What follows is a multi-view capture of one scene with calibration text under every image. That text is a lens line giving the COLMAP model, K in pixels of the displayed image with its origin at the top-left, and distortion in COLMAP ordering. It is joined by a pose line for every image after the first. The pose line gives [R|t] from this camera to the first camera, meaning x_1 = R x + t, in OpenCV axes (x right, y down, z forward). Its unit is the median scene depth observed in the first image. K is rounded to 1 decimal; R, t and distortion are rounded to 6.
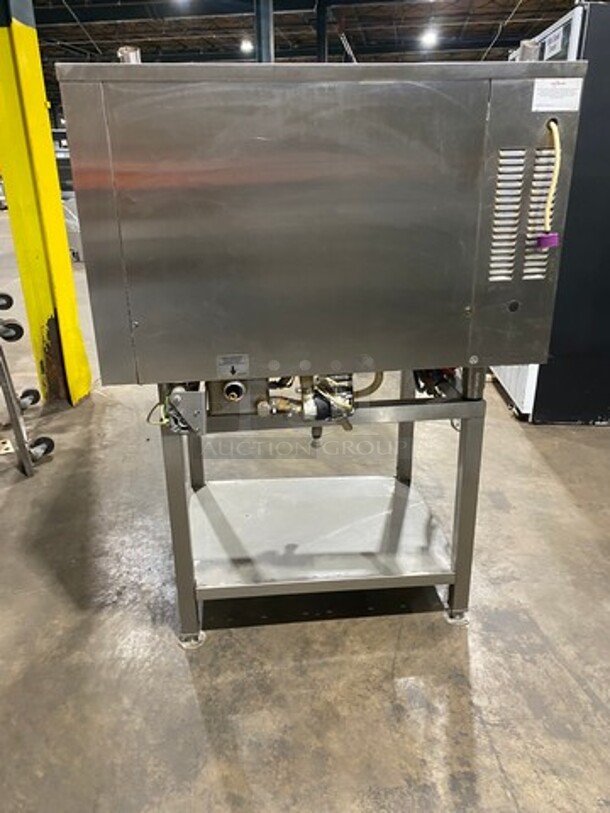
lens RADIAL K [[633.0, 0, 305.0], [0, 633.0, 406.5], [0, 0, 1]] dist [-0.002079, -0.000637]
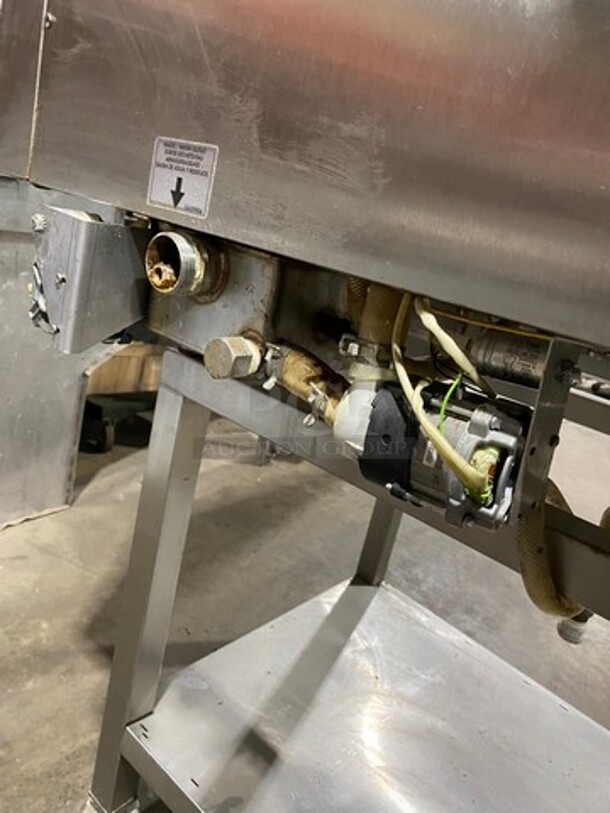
lens RADIAL K [[633.0, 0, 305.0], [0, 633.0, 406.5], [0, 0, 1]] dist [-0.002079, -0.000637]
pose [[0.668202, 0.366340, -0.647534, 0.124081], [-0.462644, 0.886220, 0.023966, 0.000627], [0.582638, 0.283564, 0.761659, 0.594862]]
